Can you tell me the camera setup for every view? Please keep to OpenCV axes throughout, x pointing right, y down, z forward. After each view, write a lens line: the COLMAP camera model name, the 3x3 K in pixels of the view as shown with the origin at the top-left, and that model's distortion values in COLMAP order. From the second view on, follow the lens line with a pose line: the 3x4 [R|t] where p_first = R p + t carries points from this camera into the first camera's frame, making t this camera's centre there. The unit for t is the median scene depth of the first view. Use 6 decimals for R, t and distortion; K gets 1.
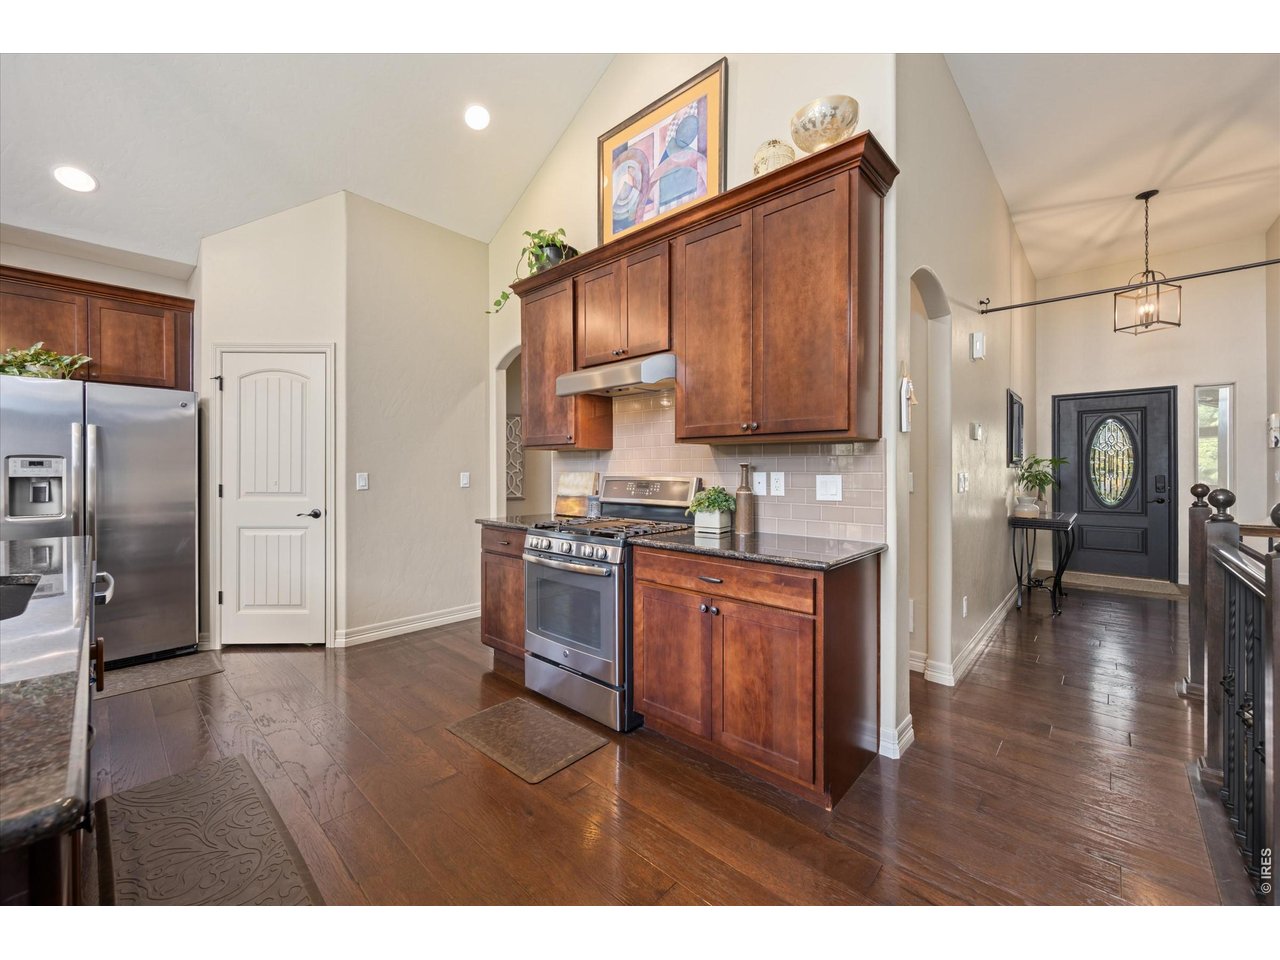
lens RADIAL K [[507.6, 0, 651.0], [0, 507.6, 475.0], [0, 0, 1]] dist [-0.003512, -0.000231]
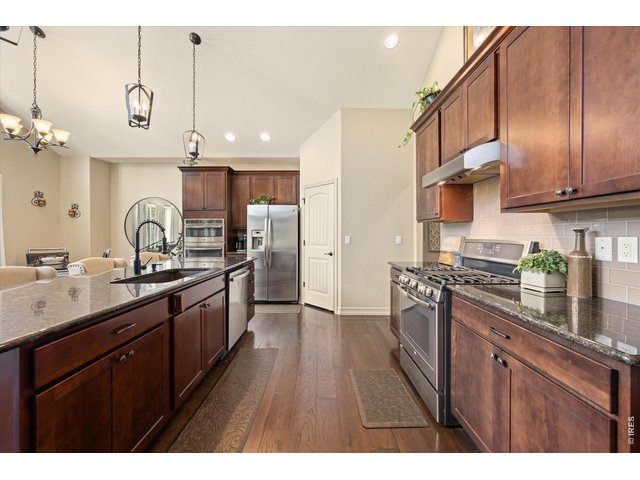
lens RADIAL K [[253.8, 0, 320.2], [0, 253.8, 236.0], [0, 0, 1]] dist [-0.003512, -0.000231]
pose [[0.671856, 0.003885, -0.740672, 0.204980], [-0.007075, 0.999974, -0.001173, -0.002846], [0.740648, 0.006029, 0.671866, 0.258389]]
